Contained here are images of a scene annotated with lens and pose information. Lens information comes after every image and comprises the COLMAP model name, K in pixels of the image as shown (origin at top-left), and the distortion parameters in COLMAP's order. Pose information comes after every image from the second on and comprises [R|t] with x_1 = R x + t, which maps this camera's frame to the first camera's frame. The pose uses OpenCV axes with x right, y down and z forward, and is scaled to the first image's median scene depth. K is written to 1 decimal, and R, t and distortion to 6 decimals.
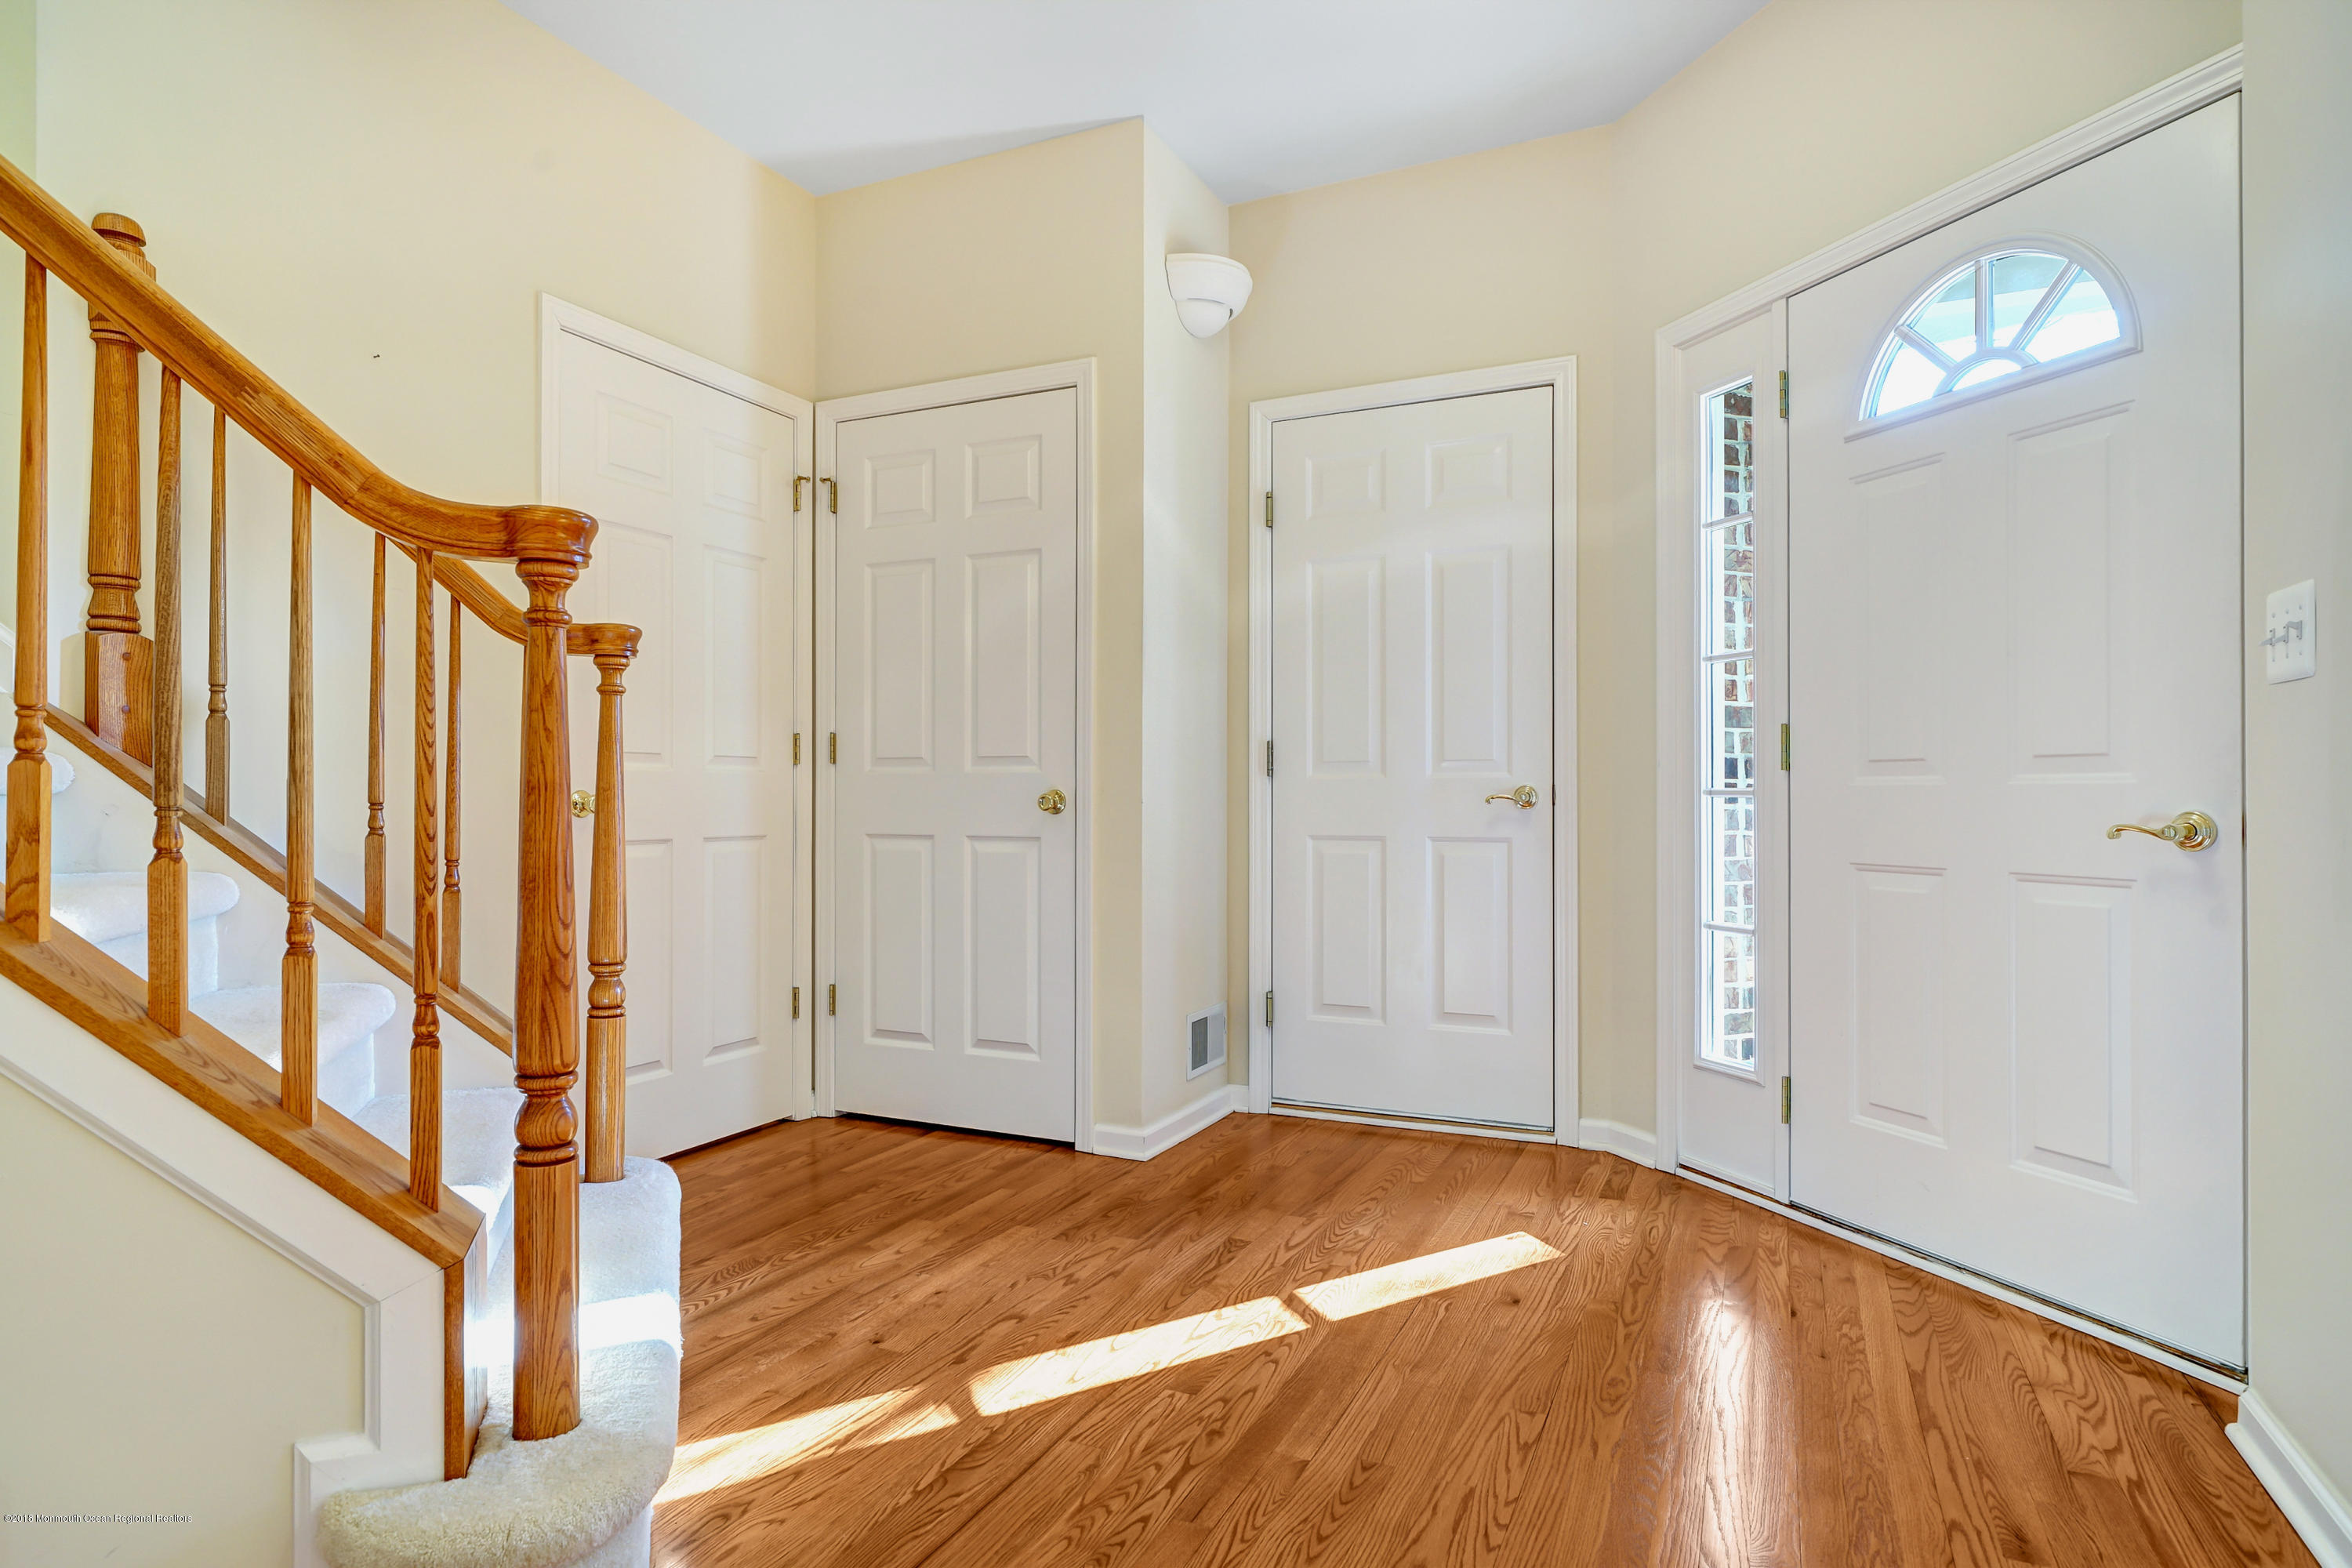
lens RADIAL K [[1278.3, 0, 1145.4], [0, 1278.3, 785.1], [0, 0, 1]] dist [-0.001981, -0.000422]
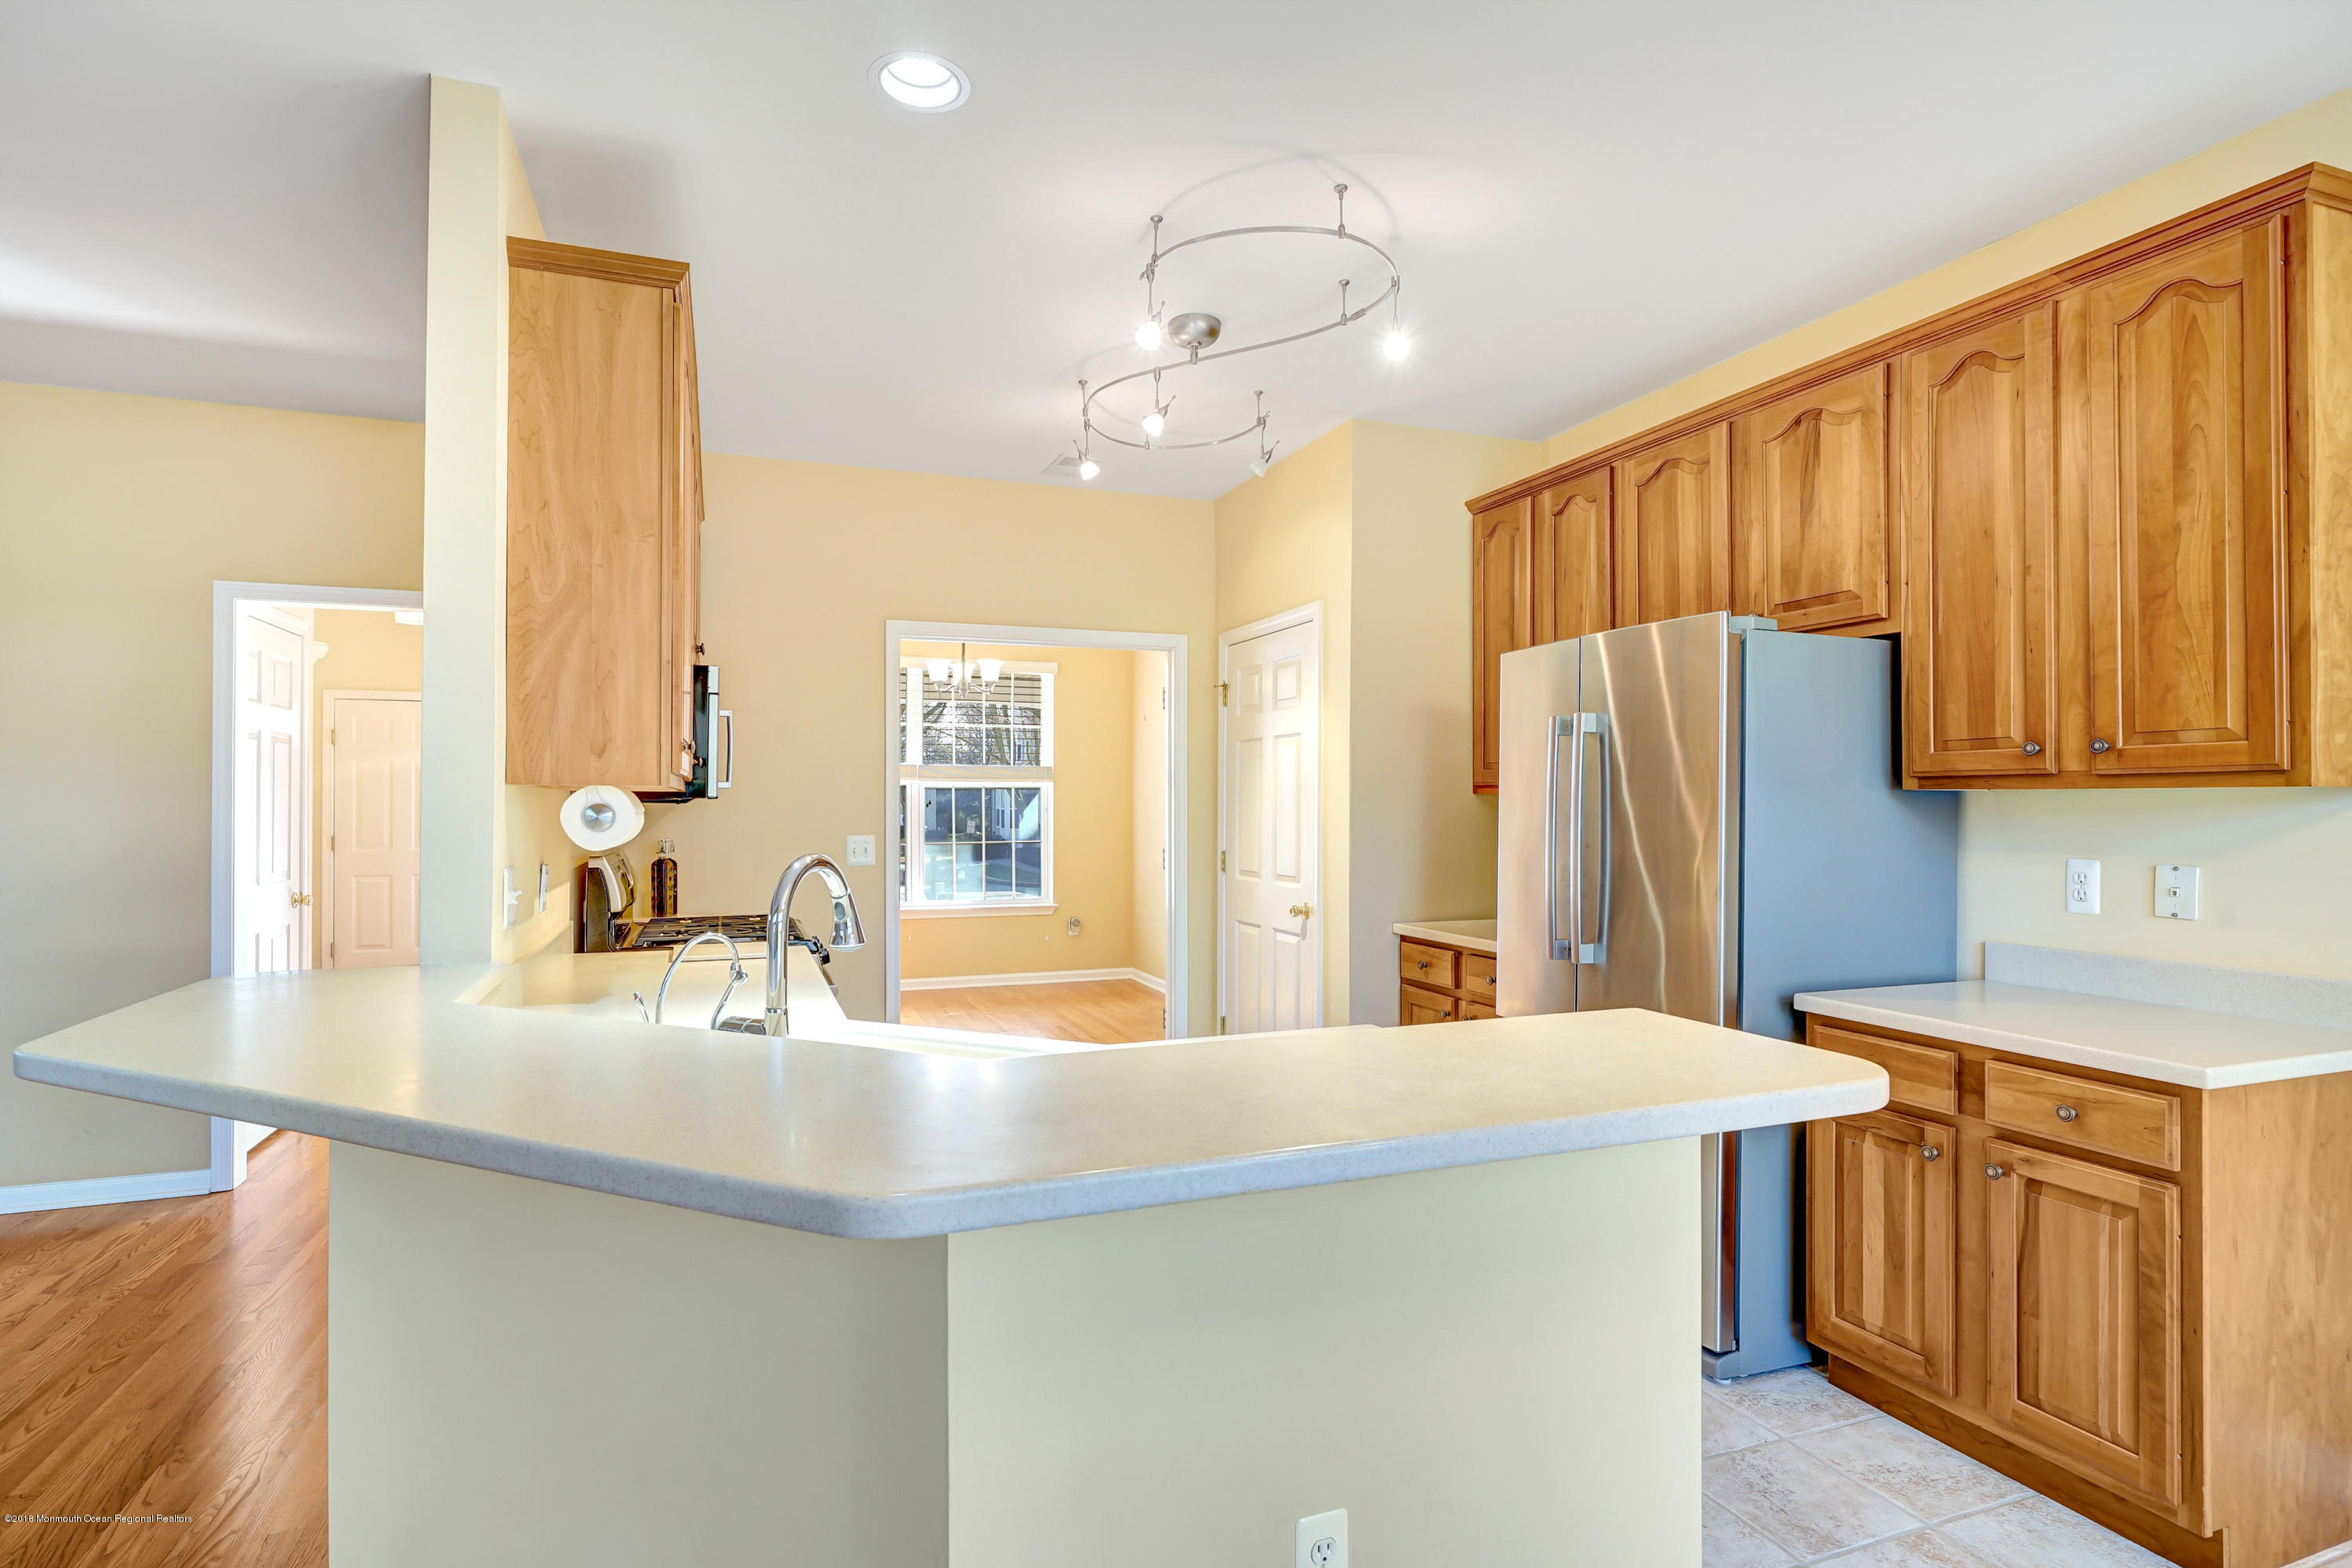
lens RADIAL K [[1154.2, 0, 1141.8], [0, 1154.2, 796.3], [0, 0, 1]] dist [-0.000223, -0.000752]
pose [[0.688398, 0.002654, 0.725328, -0.758217], [-0.006264, 0.999978, 0.002286, -0.222763], [-0.725306, -0.006117, 0.688399, -2.774955]]
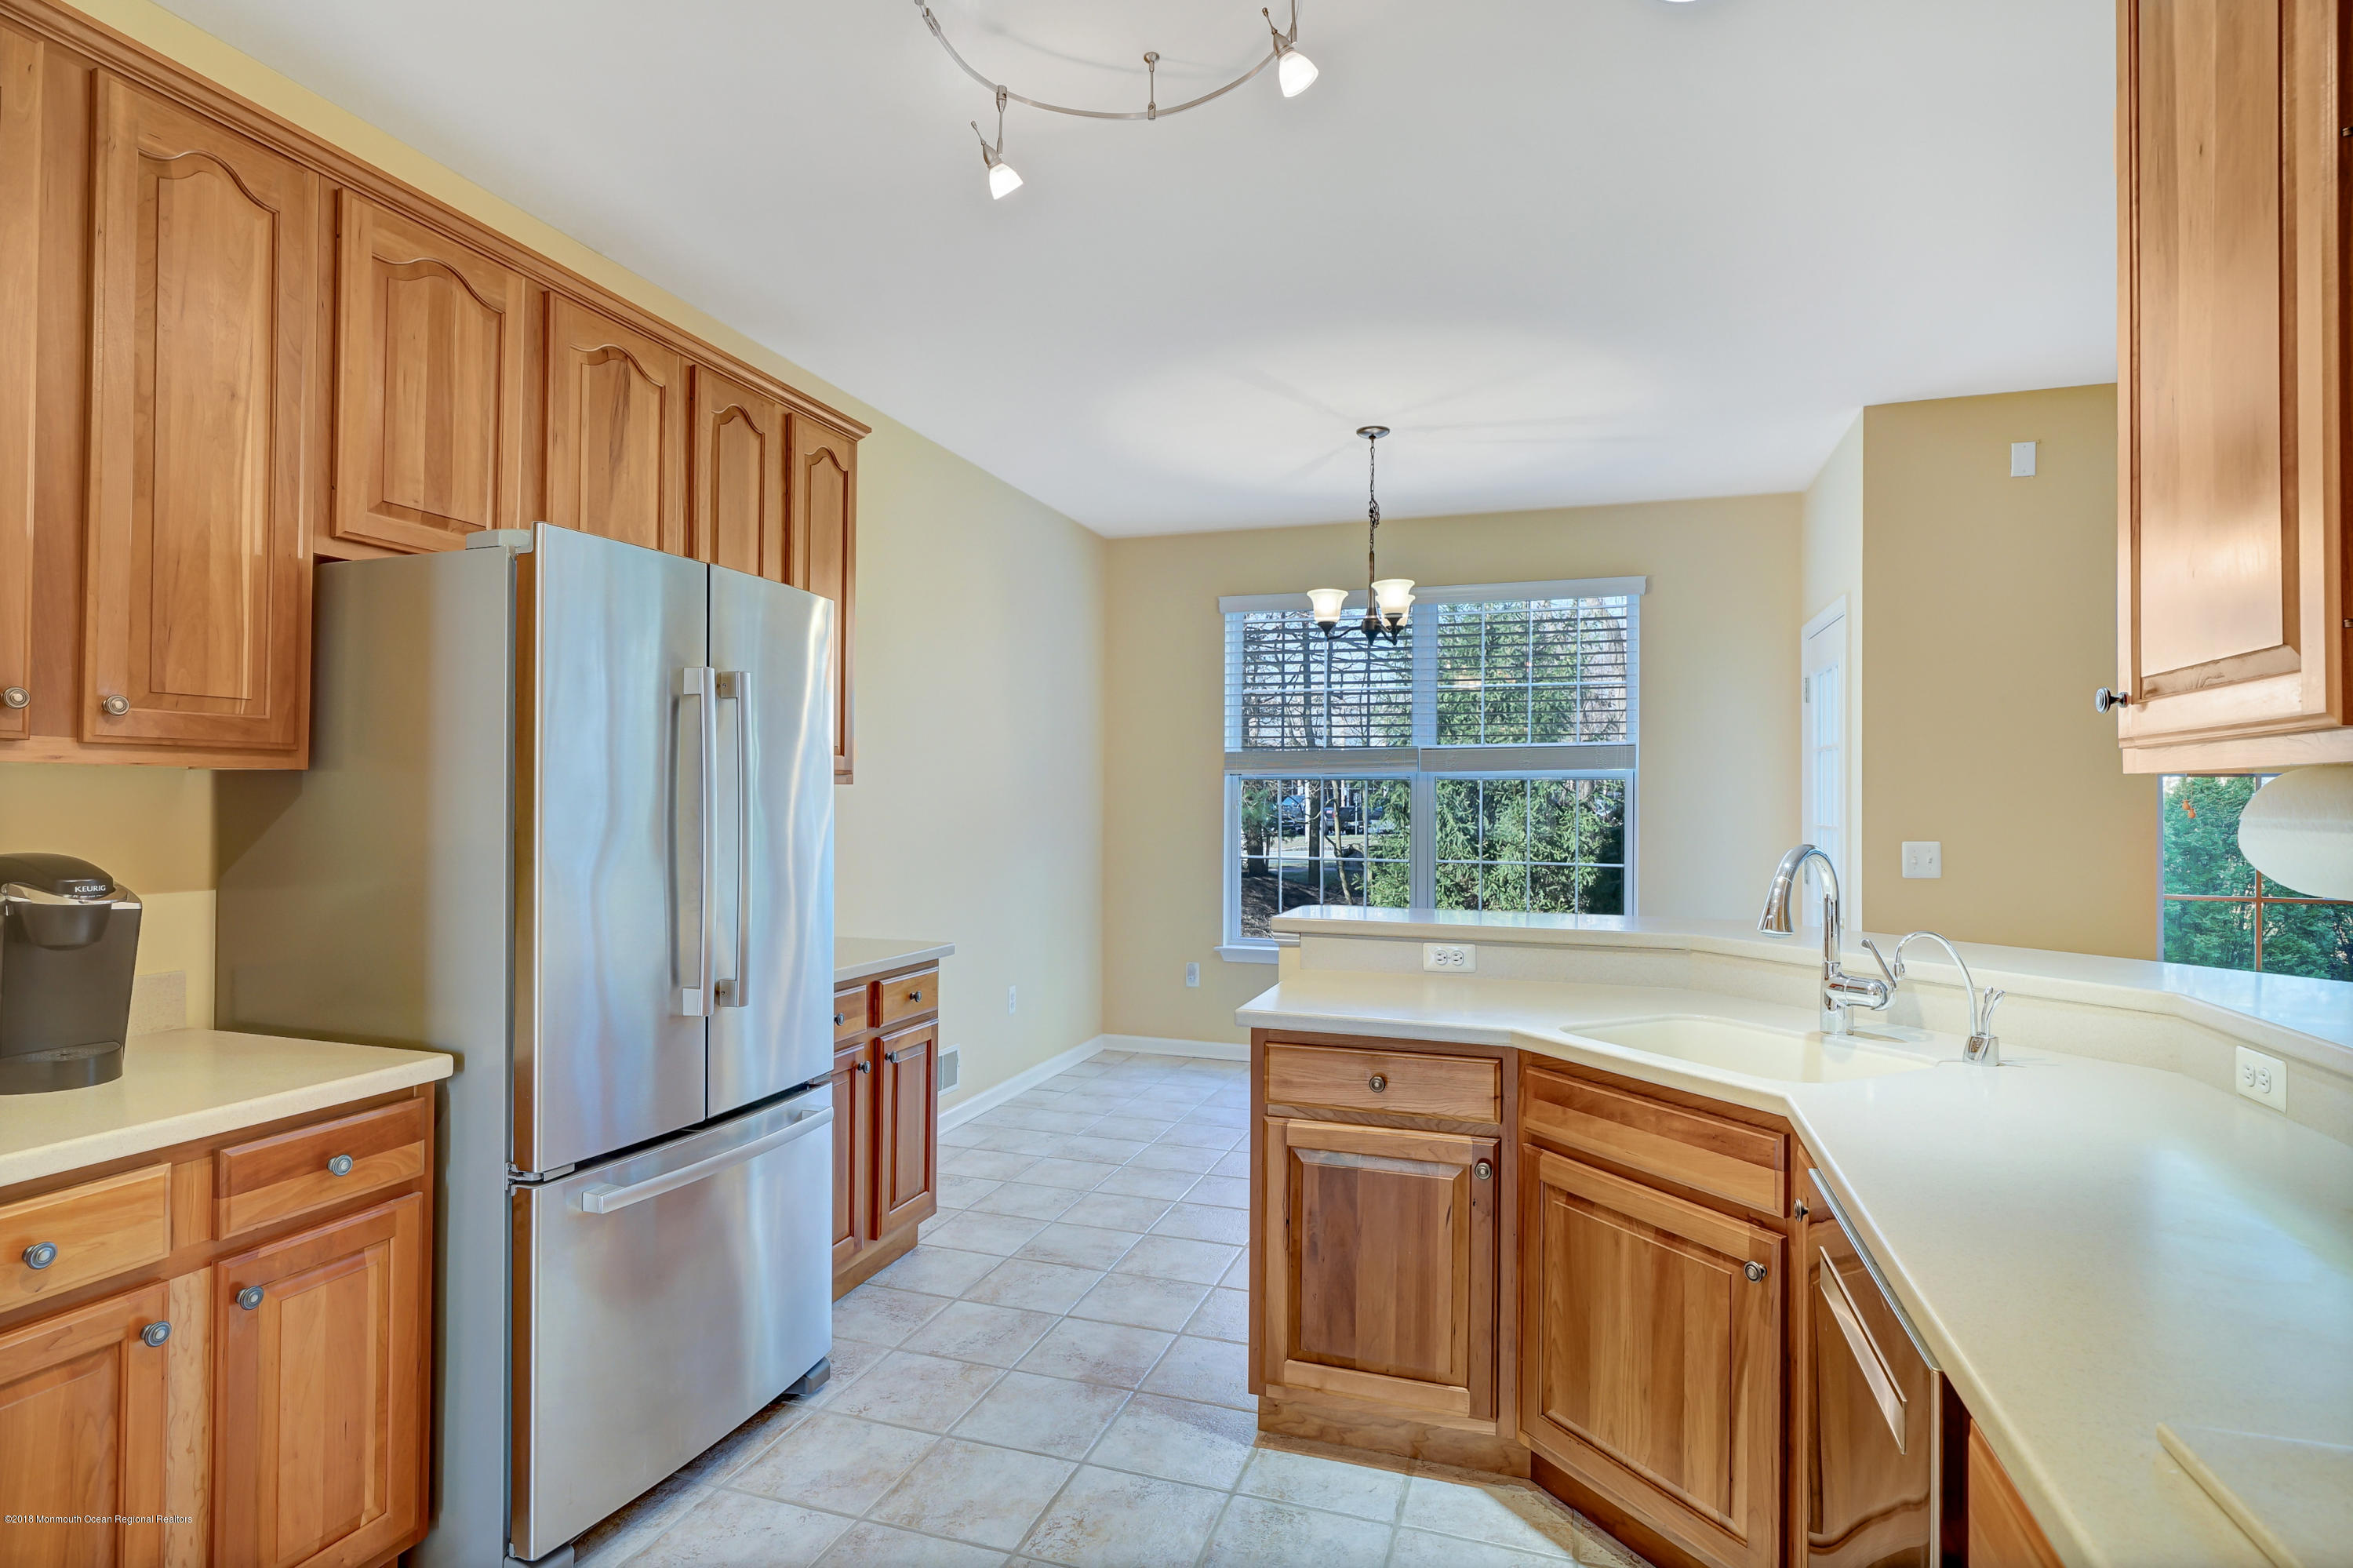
lens RADIAL K [[1212.8, 0, 1153.6], [0, 1212.8, 787.0], [0, 0, 1]] dist [-0.005286, -0.000309]
pose [[-0.992765, -0.009472, -0.119700, 0.424191], [-0.007292, 0.999800, -0.018639, -0.200398], [0.119852, -0.017631, -0.992635, -0.995158]]
